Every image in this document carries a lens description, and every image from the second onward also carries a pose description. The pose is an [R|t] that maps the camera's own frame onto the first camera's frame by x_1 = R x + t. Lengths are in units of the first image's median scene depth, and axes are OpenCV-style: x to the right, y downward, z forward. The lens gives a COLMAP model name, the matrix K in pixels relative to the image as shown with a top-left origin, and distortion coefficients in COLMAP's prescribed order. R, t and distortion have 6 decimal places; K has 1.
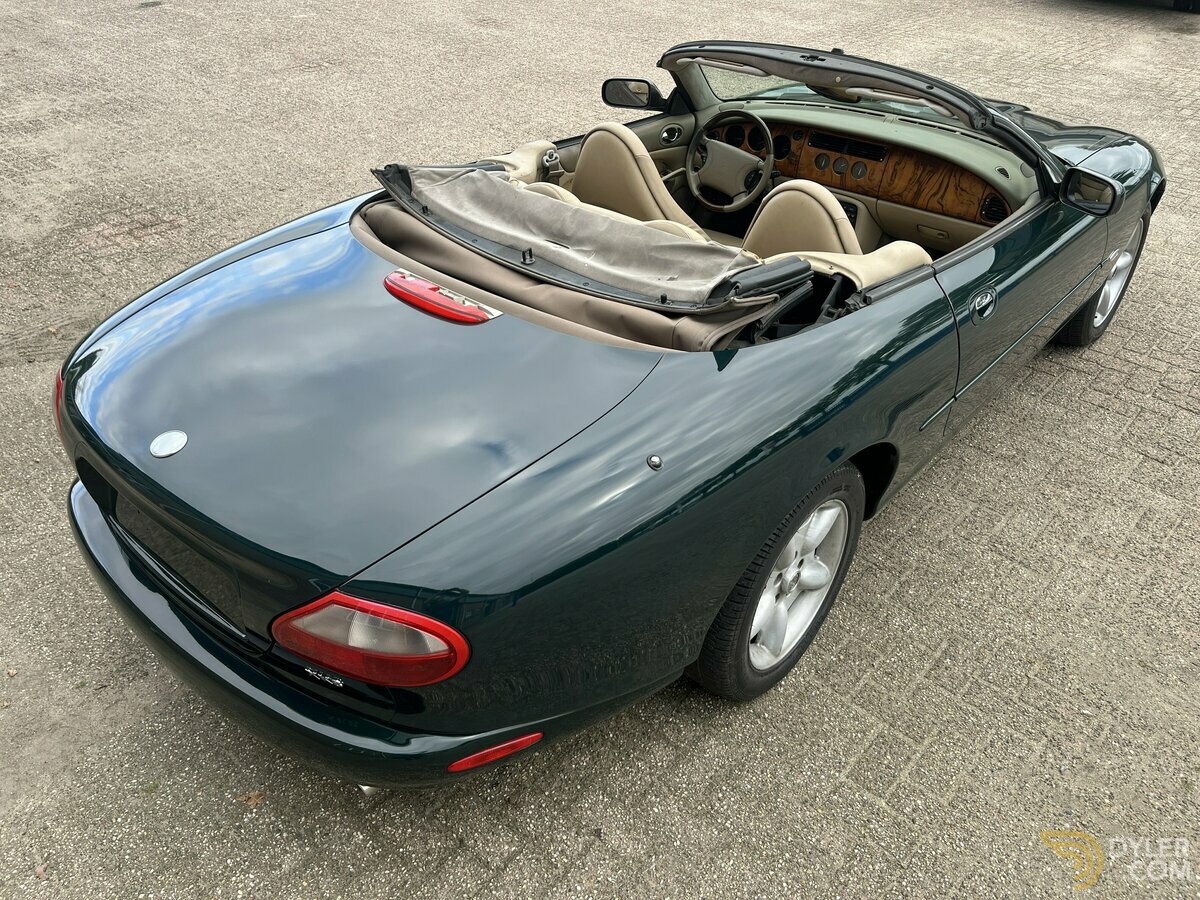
lens RADIAL K [[915.5, 0, 605.5], [0, 915.5, 455.2], [0, 0, 1]] dist [0.091335, -0.131134]
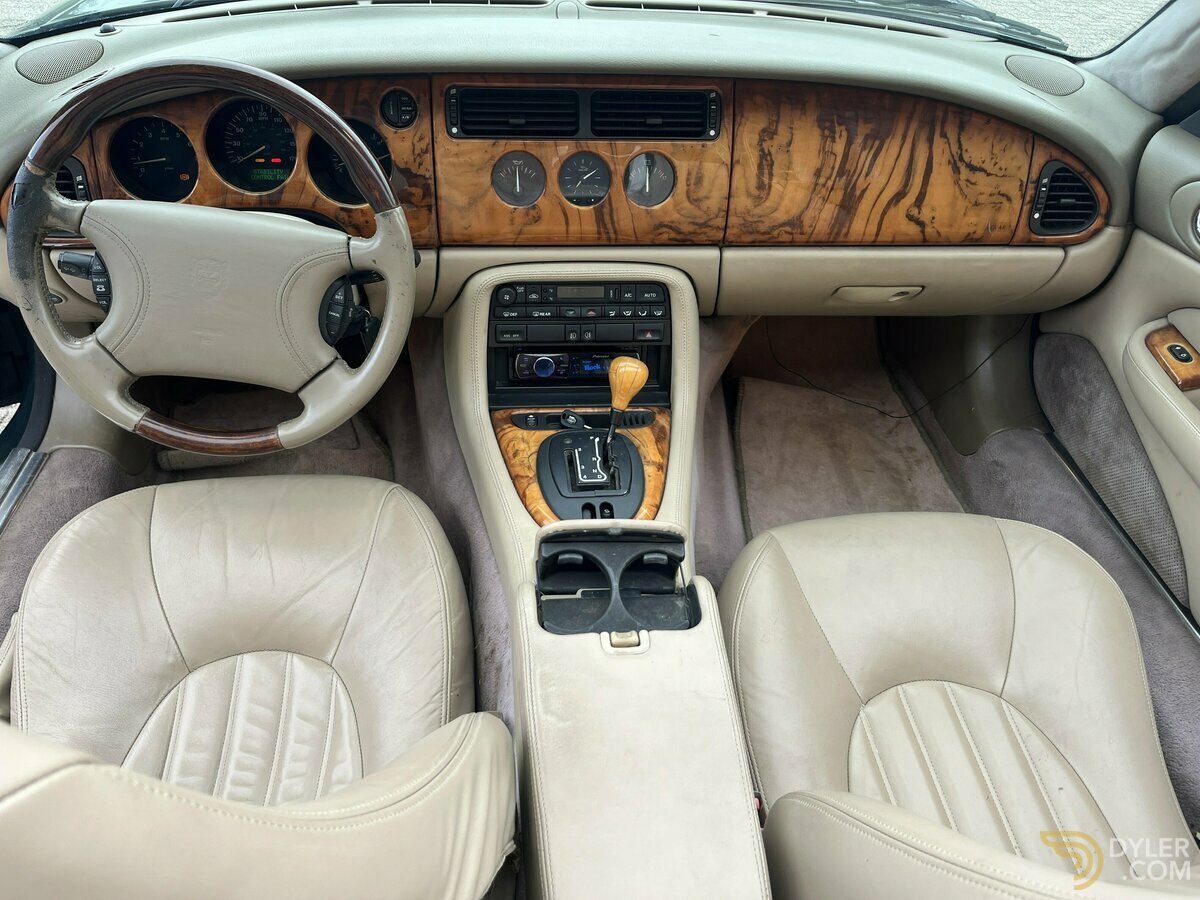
lens RADIAL K [[919.8, 0, 595.2], [0, 919.8, 453.9], [0, 0, 1]] dist [0.049139, -0.070759]
pose [[0.696787, -0.436370, 0.569270, 0.055963], [0.380951, 0.897605, 0.221769, -0.414124], [-0.607753, 0.062339, 0.791676, 1.057576]]
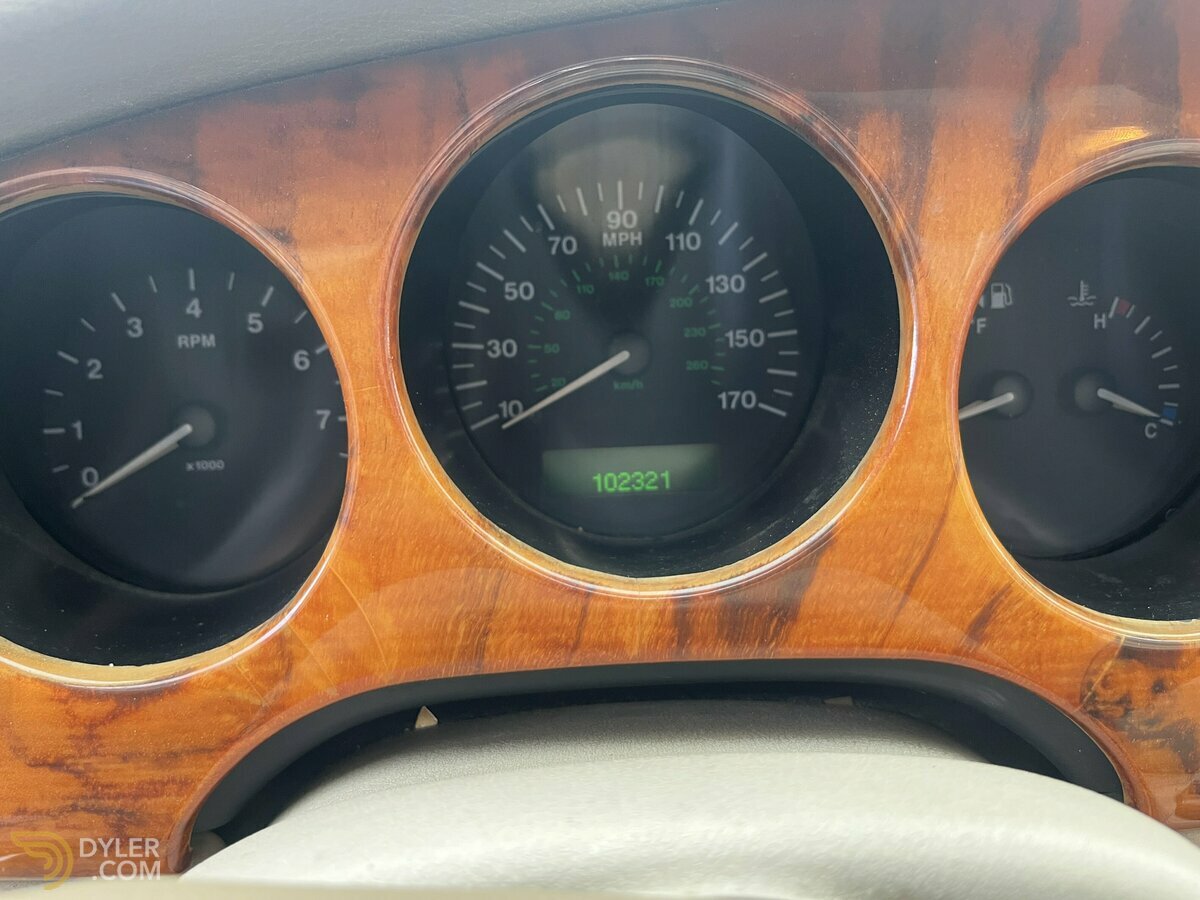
lens RADIAL K [[915.5, 0, 605.5], [0, 915.5, 455.2], [0, 0, 1]] dist [0.091335, -0.131134]
pose [[0.721302, -0.289996, 0.628988, 0.191667], [0.410376, 0.910499, -0.050818, -0.492039], [-0.557956, 0.294777, 0.775752, 1.414093]]
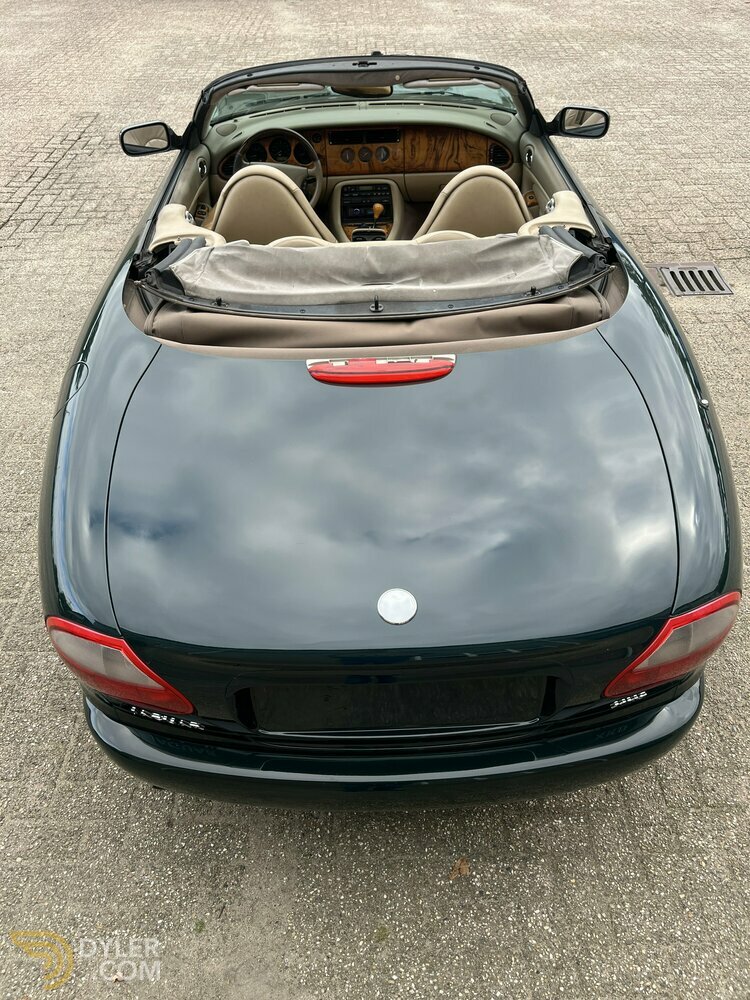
lens RADIAL K [[753.1, 0, 375.0], [0, 753.1, 500.0], [0, 0, 1]] dist [0.045629, -0.054631]
pose [[0.733367, -0.478820, 0.482602, -0.574572], [0.413395, 0.877647, 0.242571, -0.217033], [-0.539702, 0.021612, 0.841579, 0.266742]]
